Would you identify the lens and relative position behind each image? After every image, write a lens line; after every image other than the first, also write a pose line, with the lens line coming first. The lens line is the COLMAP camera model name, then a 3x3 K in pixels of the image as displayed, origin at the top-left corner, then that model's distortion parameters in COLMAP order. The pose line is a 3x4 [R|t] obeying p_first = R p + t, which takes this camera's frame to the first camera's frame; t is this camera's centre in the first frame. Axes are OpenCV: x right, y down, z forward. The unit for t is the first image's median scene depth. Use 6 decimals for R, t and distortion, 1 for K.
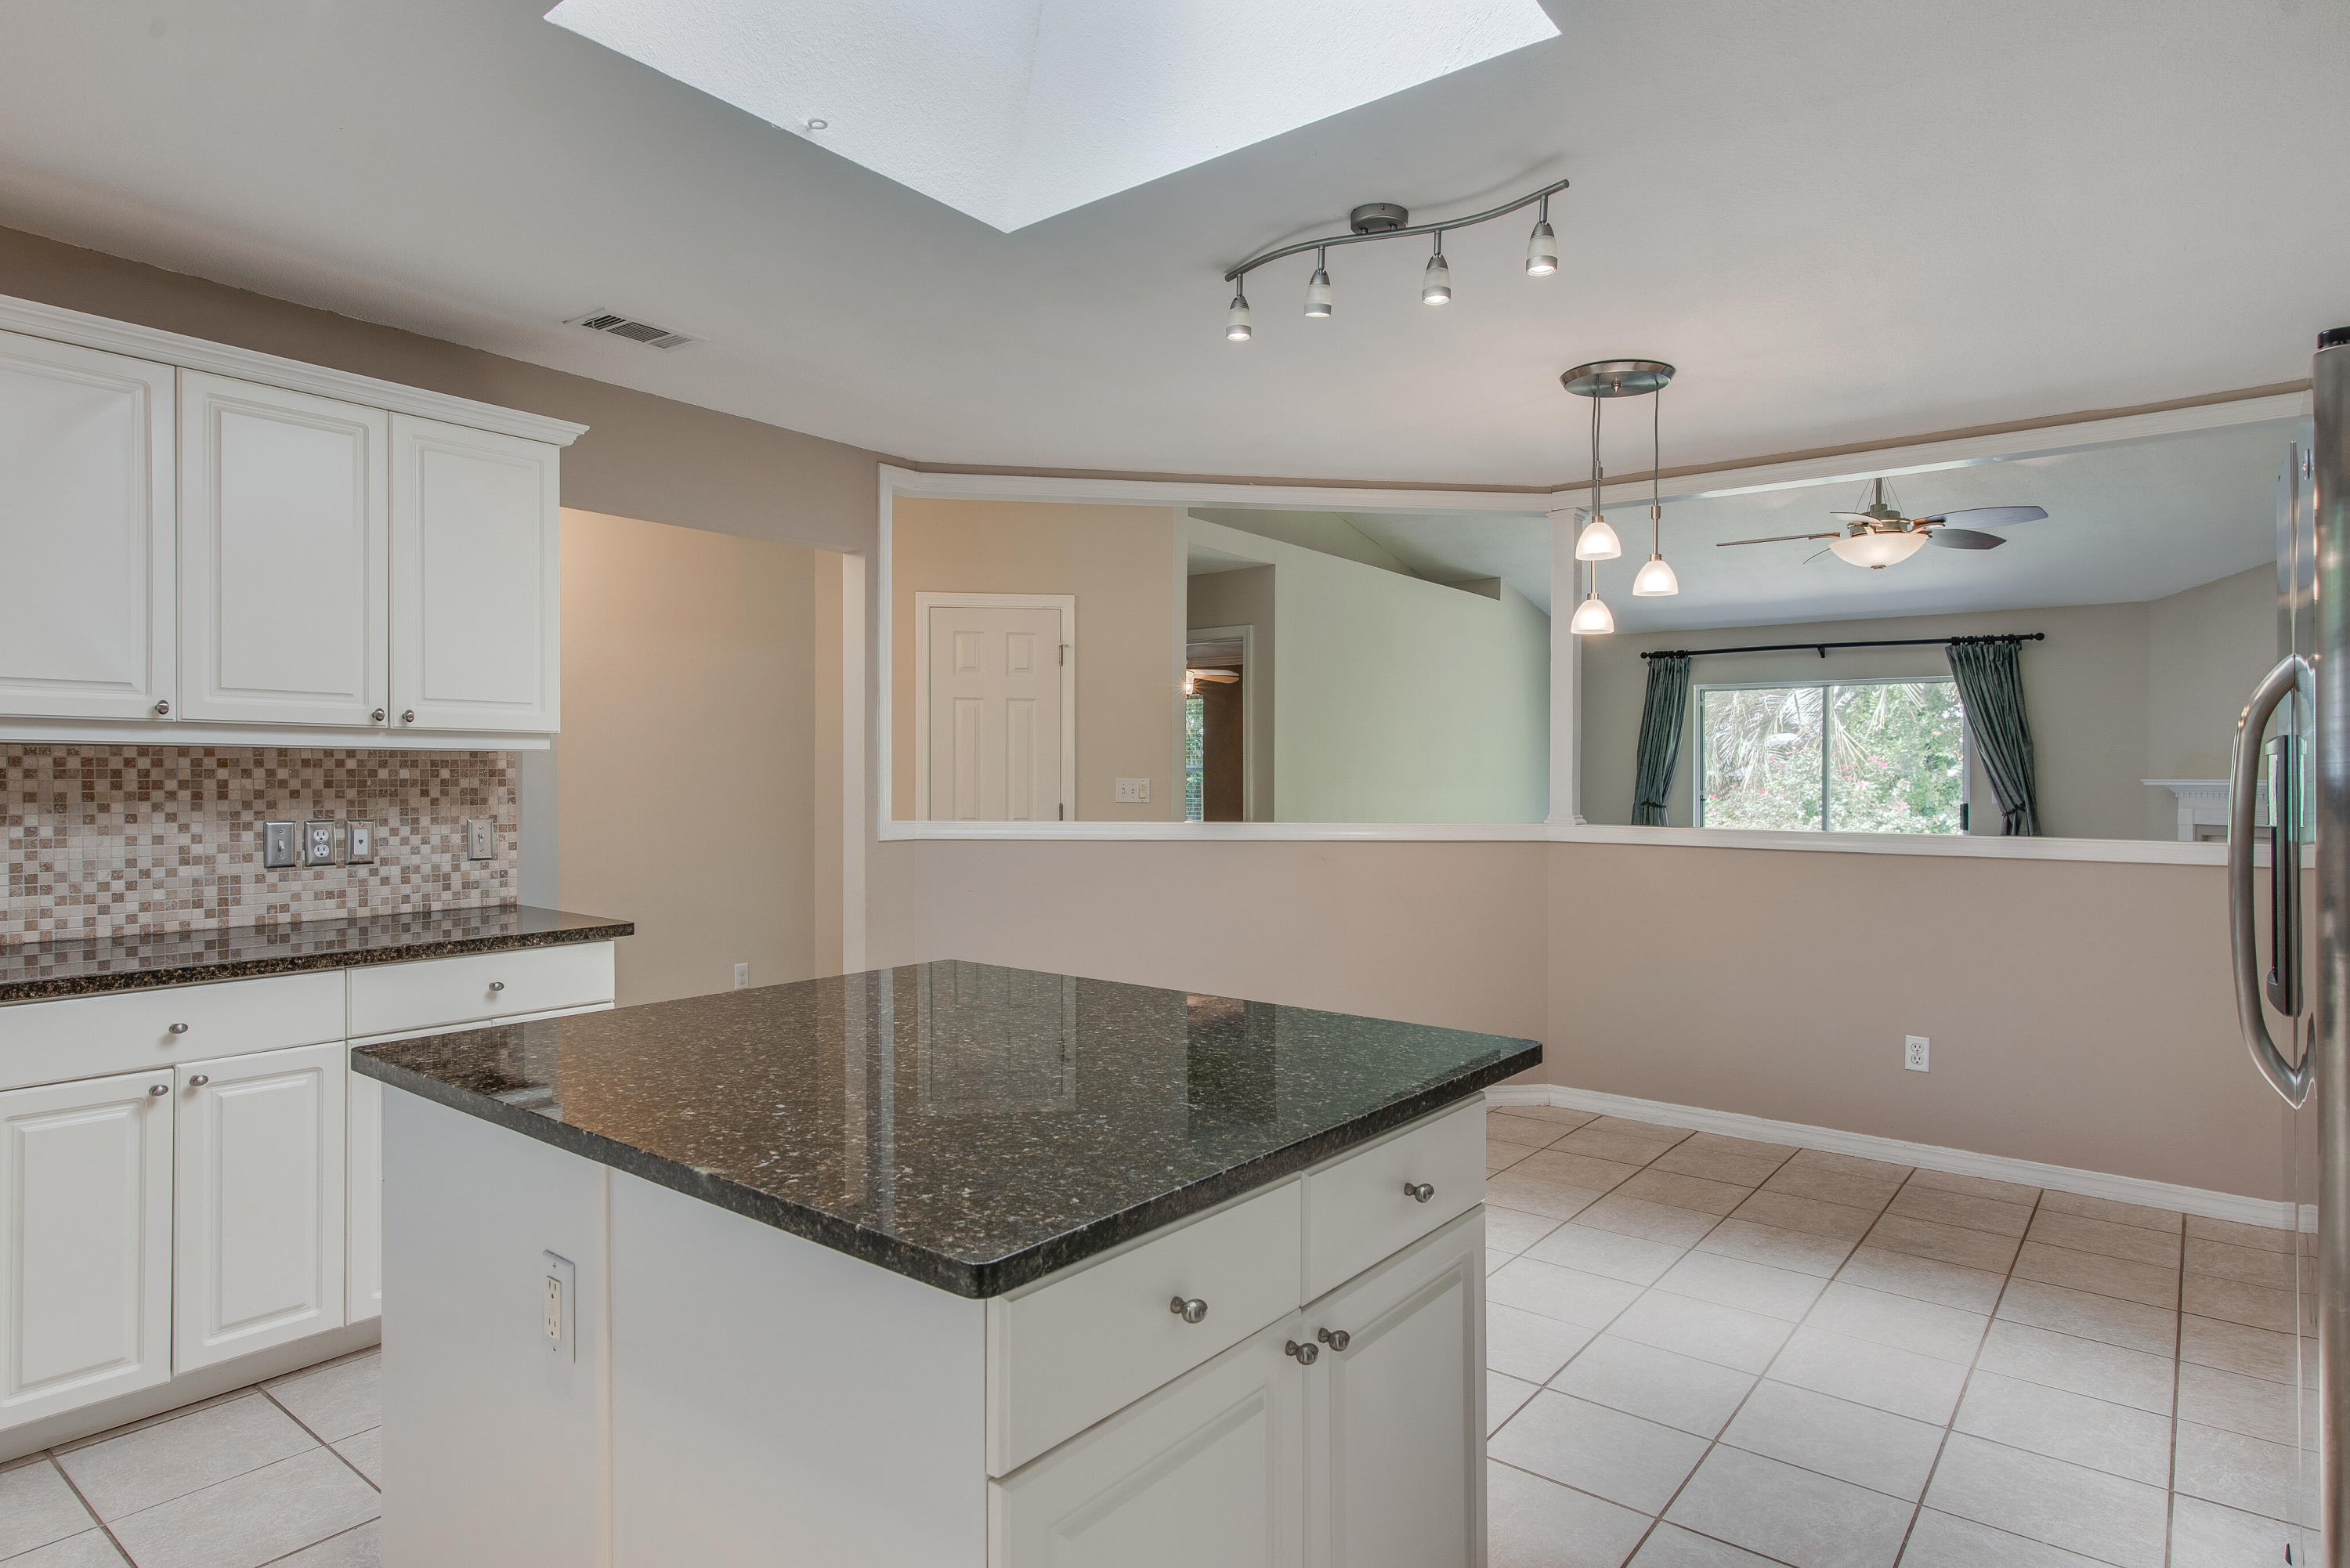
lens RADIAL K [[1302.1, 0, 1162.8], [0, 1302.1, 796.5], [0, 0, 1]] dist [0.001988, -0.000318]
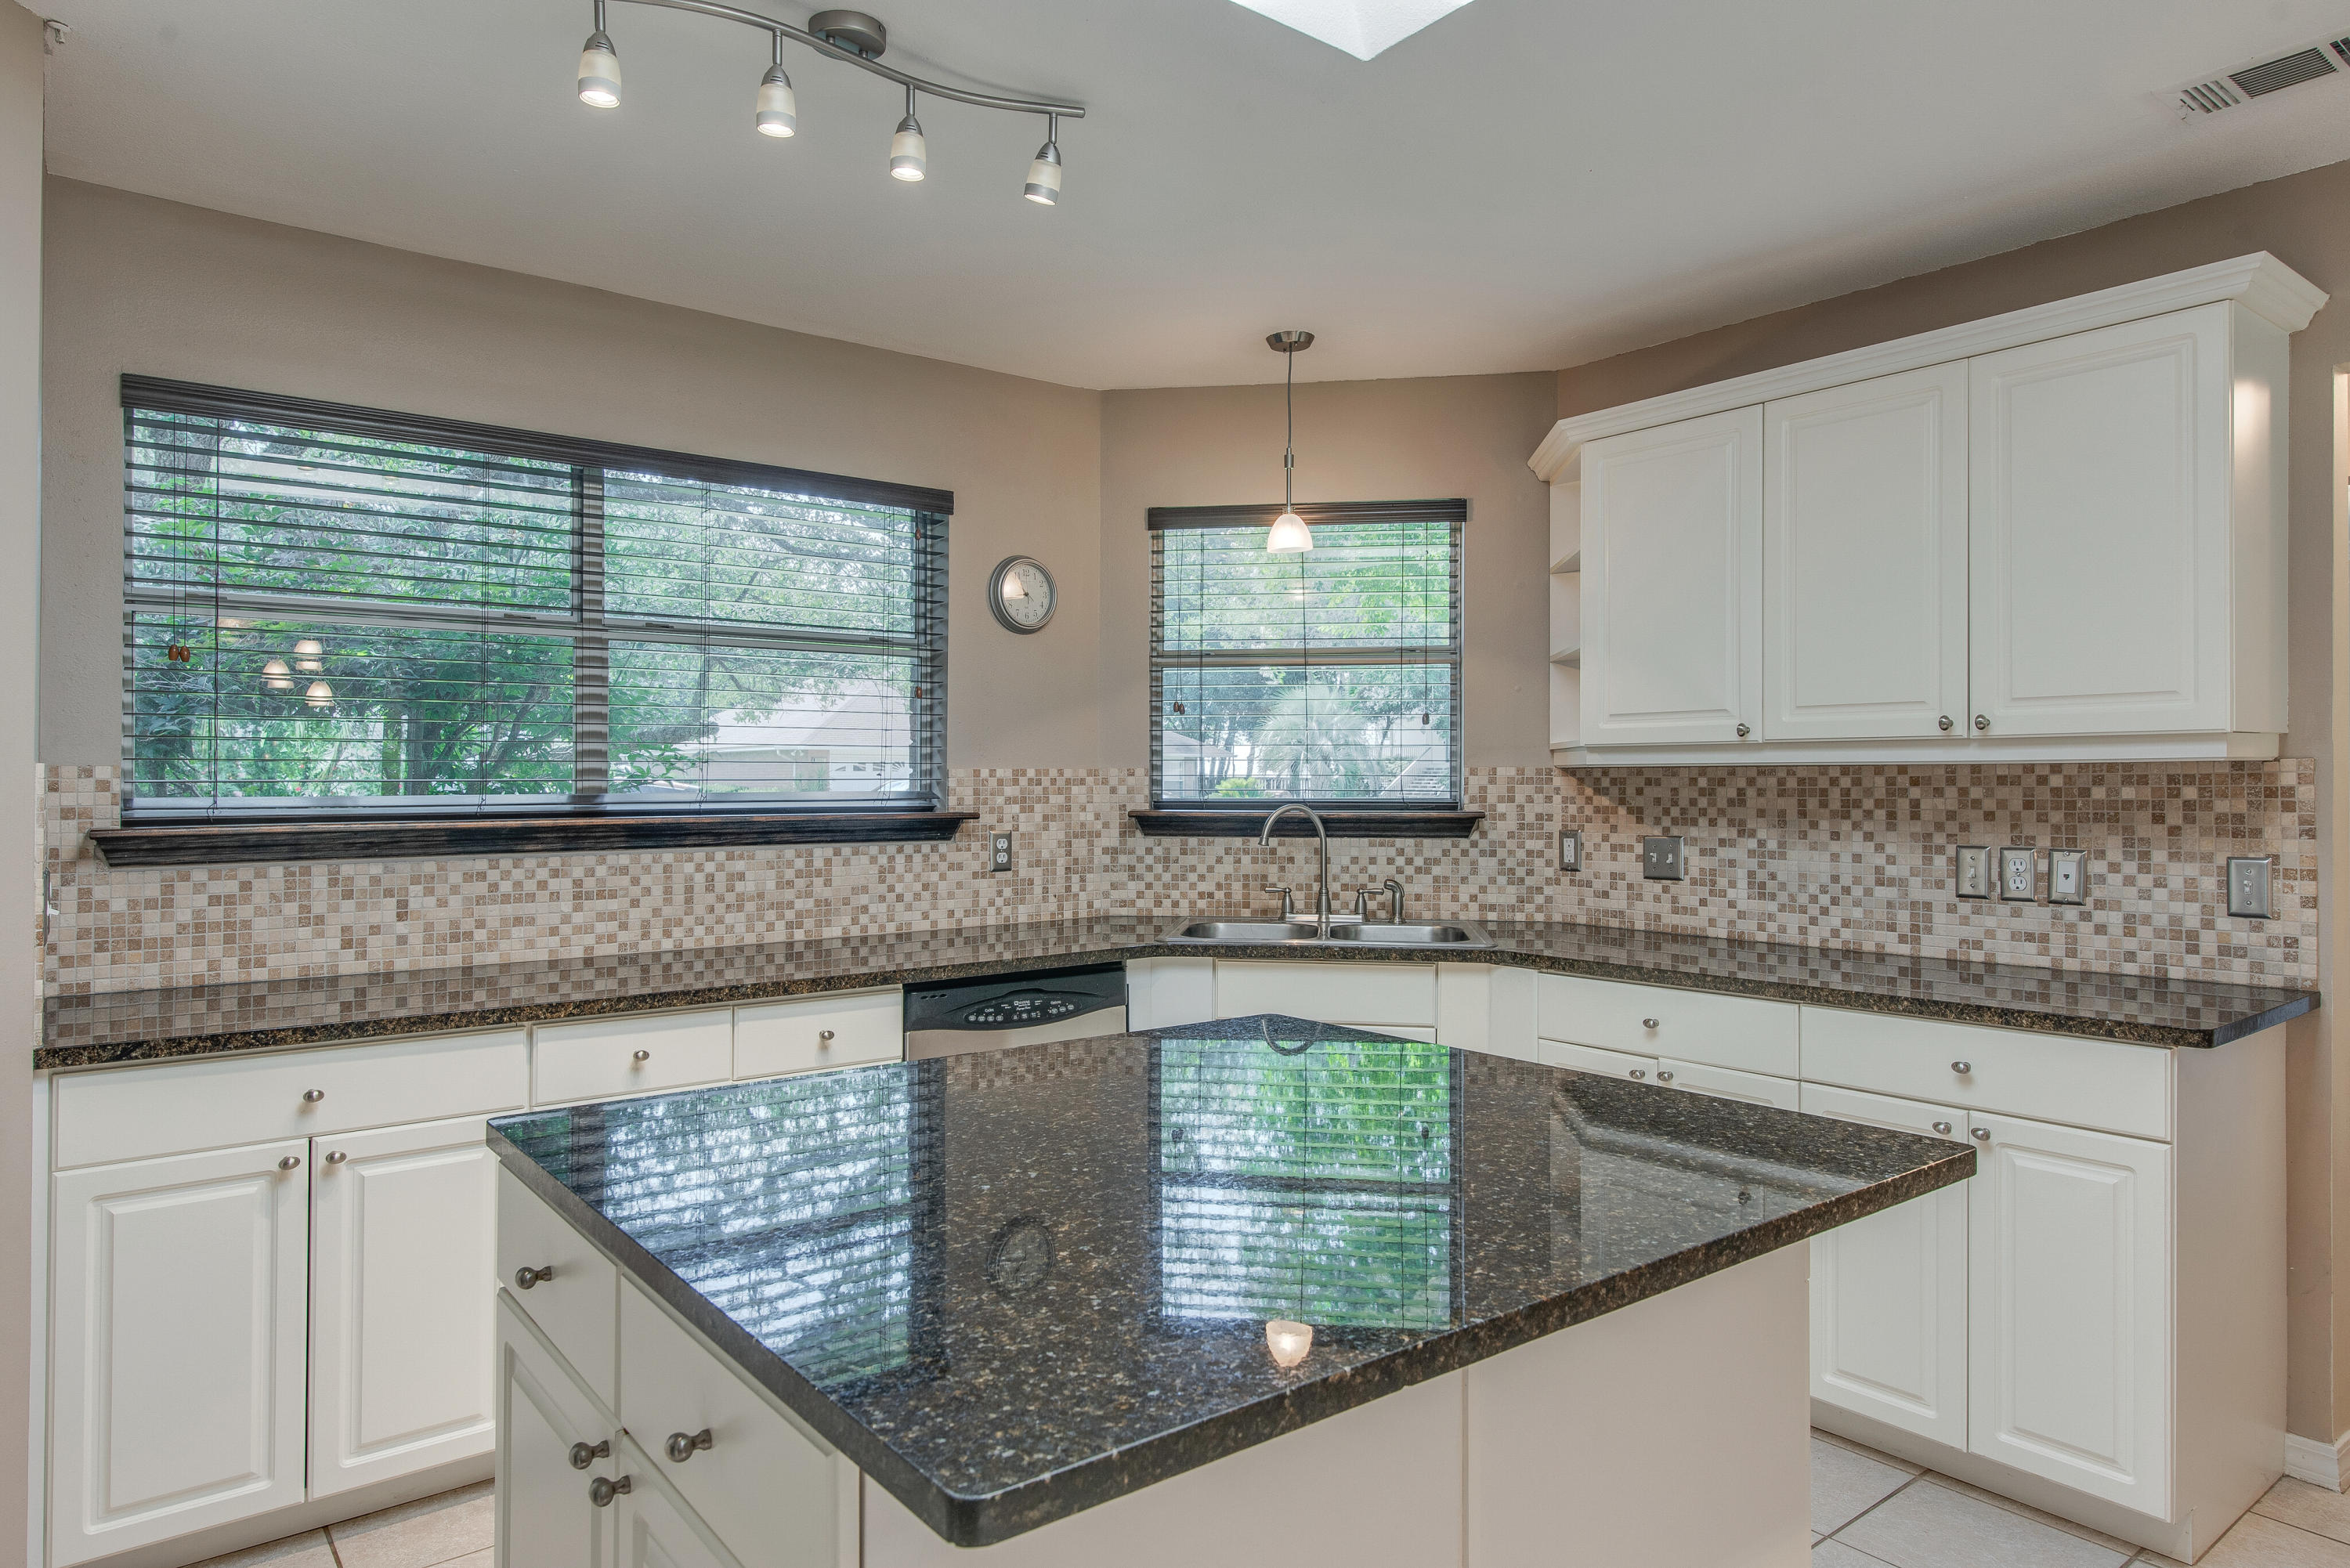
lens RADIAL K [[1378.4, 0, 1130.7], [0, 1378.4, 779.4], [0, 0, 1]] dist [0.001249, -0.001358]
pose [[-0.243083, -0.007808, -0.969974, 0.363318], [-0.018137, 0.999829, -0.003503, -0.012430], [0.969836, 0.016741, -0.243183, 0.650884]]
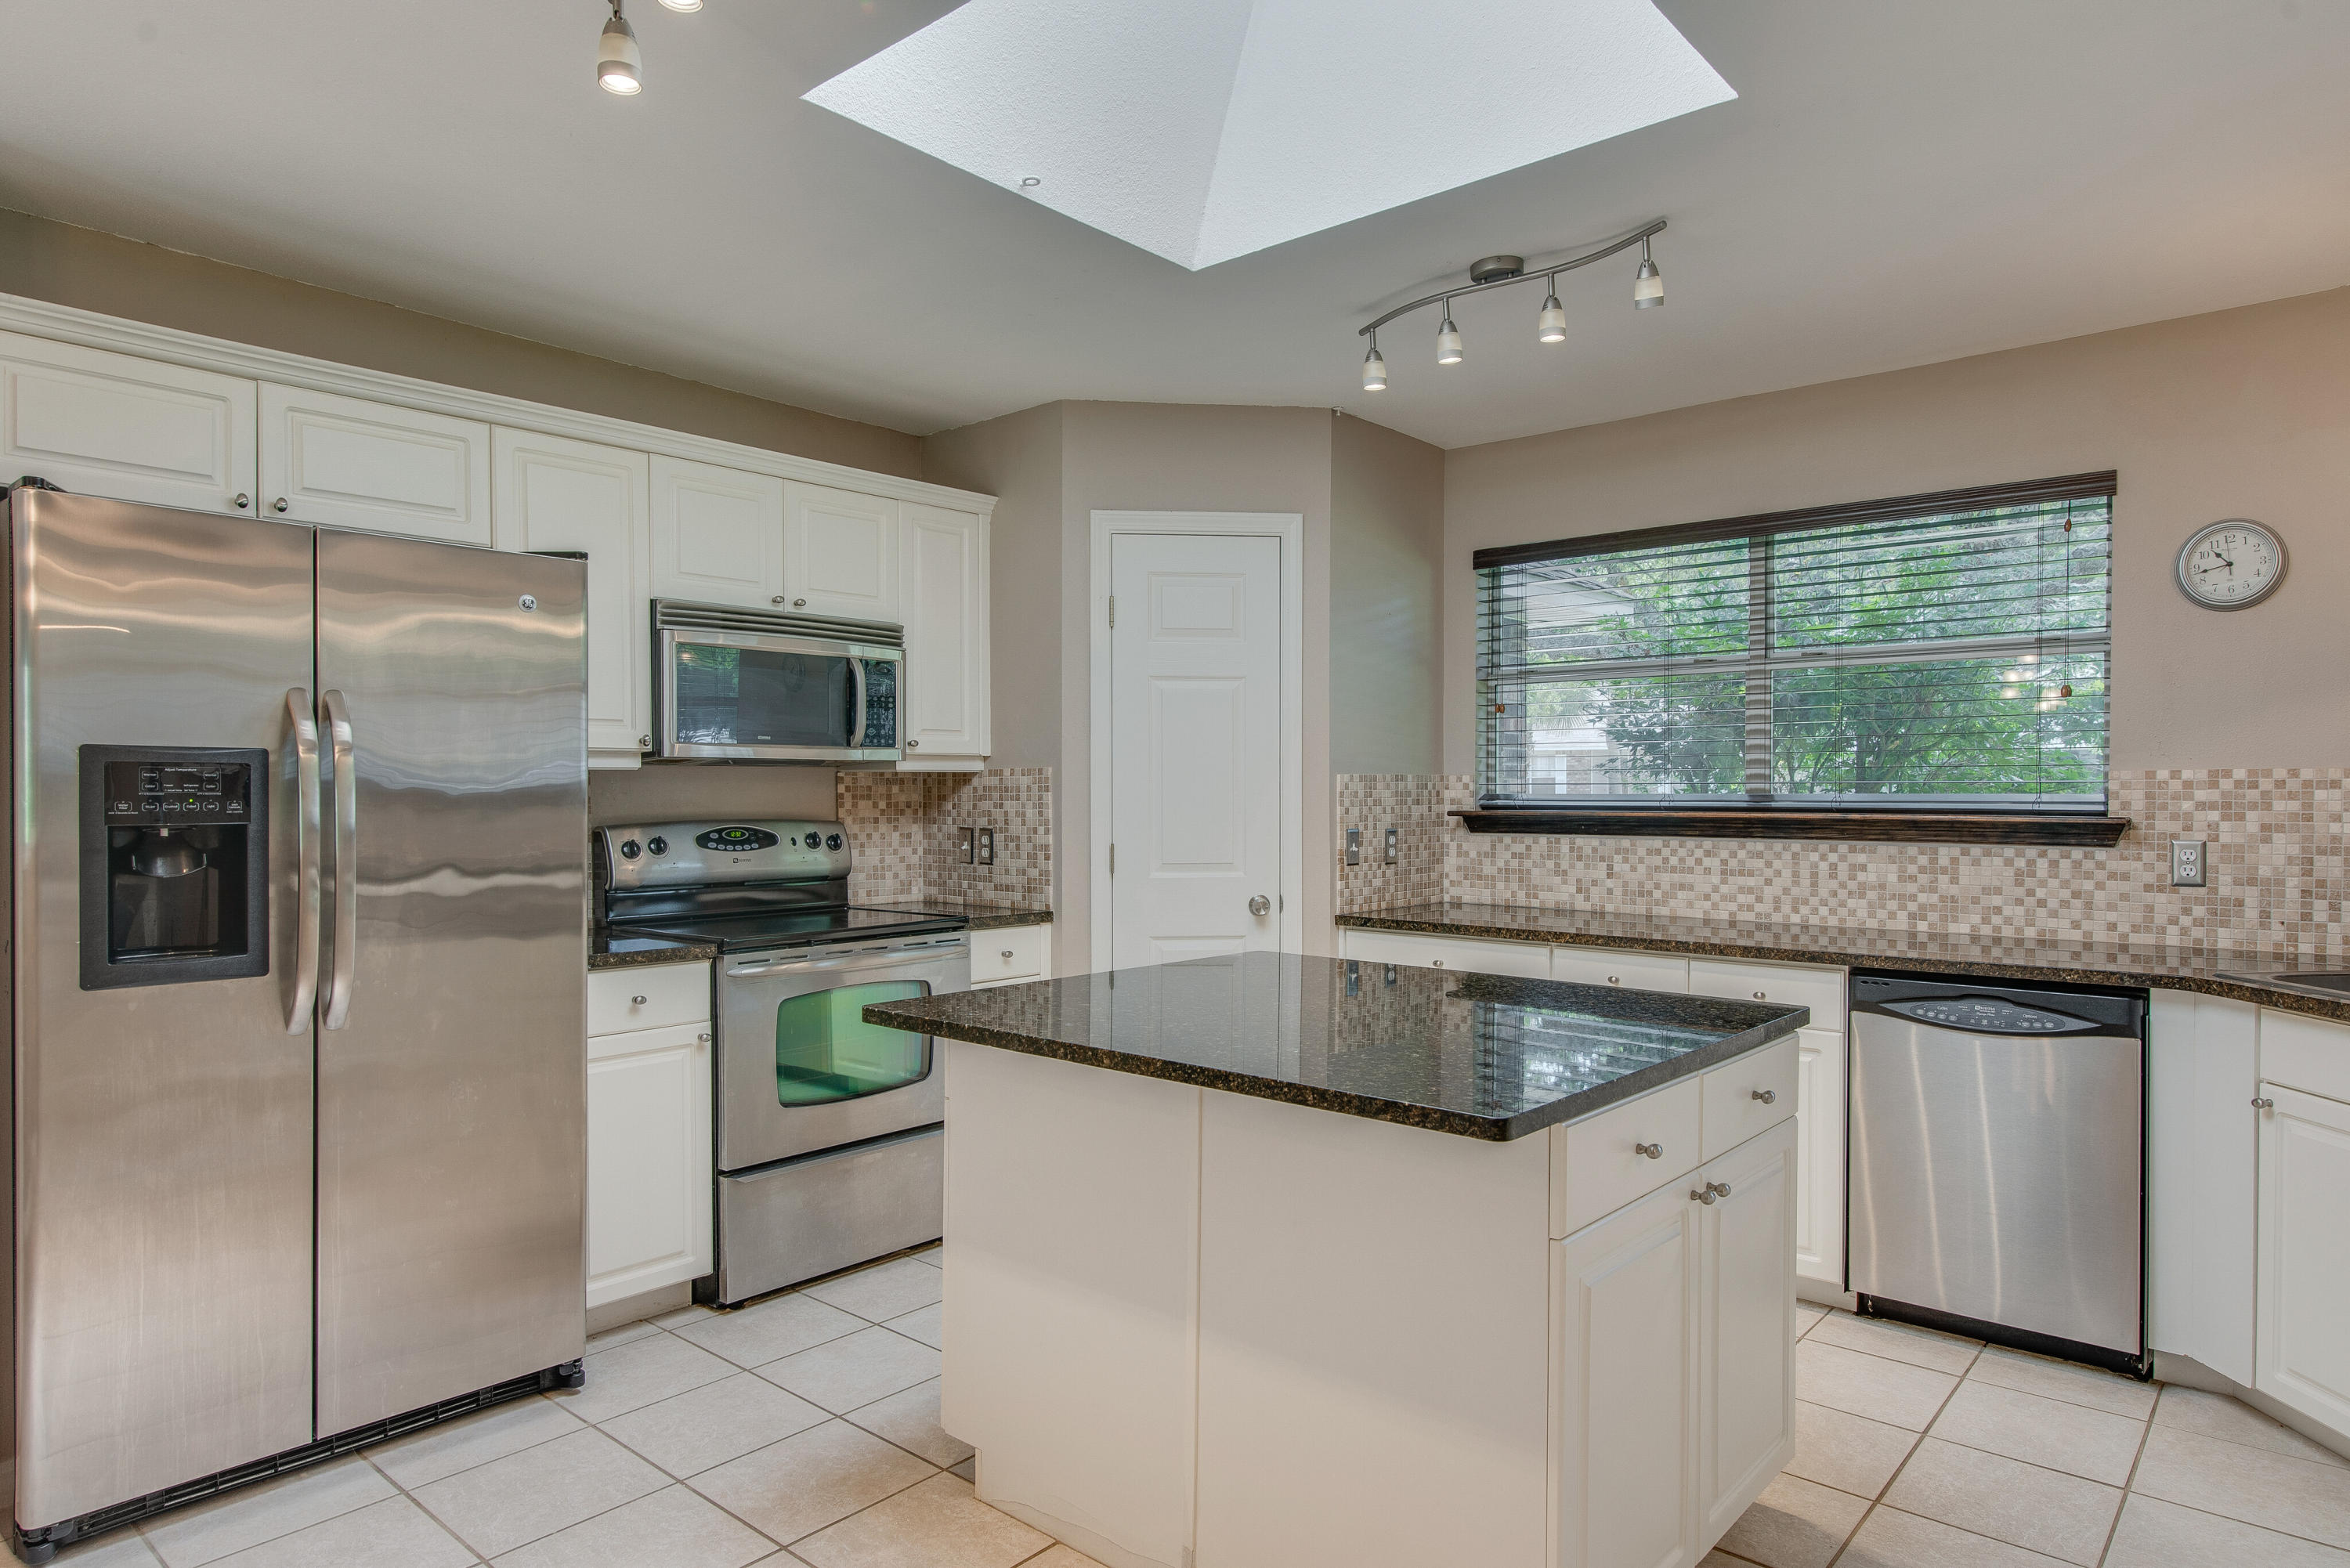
lens RADIAL K [[1392.9, 0, 1220.4], [0, 1392.9, 807.5], [0, 0, 1]] dist [0.004283, -0.001407]
pose [[-0.999601, -0.007903, 0.027134, -0.047992], [-0.007007, 0.999433, 0.032938, -0.024261], [-0.027379, 0.032735, -0.999089, 1.307784]]
